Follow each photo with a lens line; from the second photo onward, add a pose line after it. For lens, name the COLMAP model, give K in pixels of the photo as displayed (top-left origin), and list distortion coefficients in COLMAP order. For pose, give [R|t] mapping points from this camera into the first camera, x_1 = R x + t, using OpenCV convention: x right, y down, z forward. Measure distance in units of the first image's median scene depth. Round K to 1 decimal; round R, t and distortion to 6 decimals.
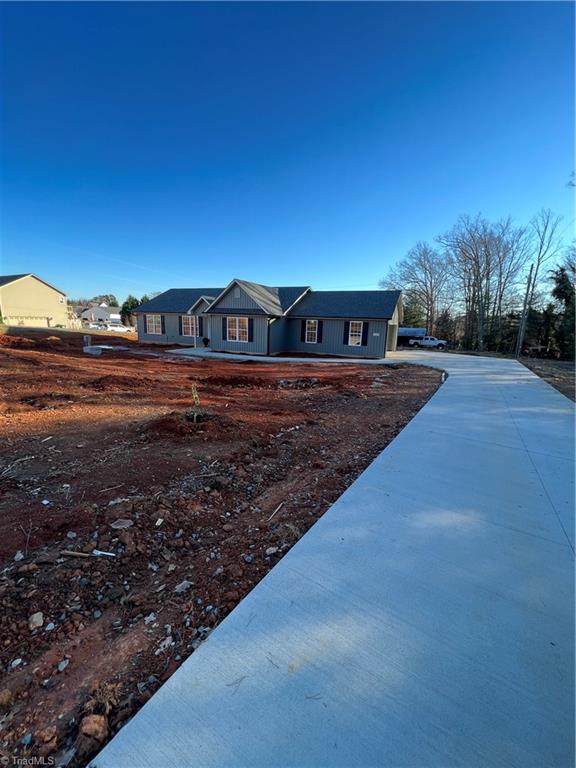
lens RADIAL K [[306.9, 0, 288.0], [0, 306.9, 384.0], [0, 0, 1]] dist [-0.000502, -0.000196]
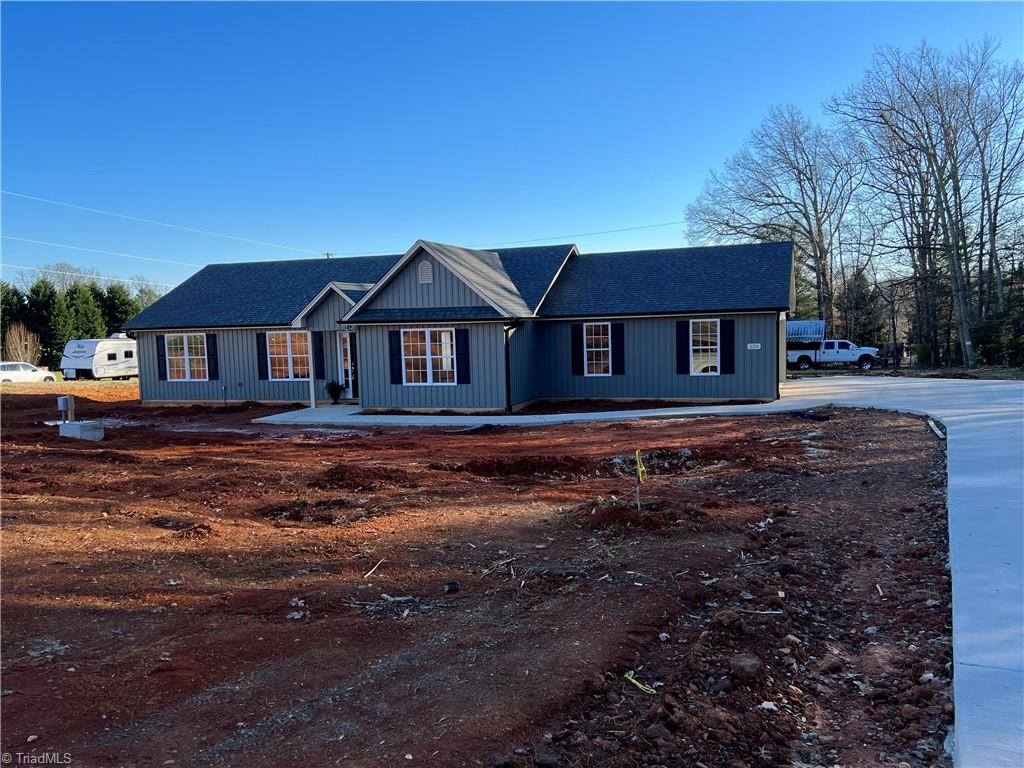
lens RADIAL K [[857.3, 0, 512.0], [0, 857.3, 384.0], [0, 0, 1]] dist [0.132610, -0.195477]
pose [[0.993318, -0.070487, 0.091389, -0.157613], [0.081503, 0.989052, -0.123019, 0.013312], [-0.081717, 0.129645, 0.988187, -0.163882]]
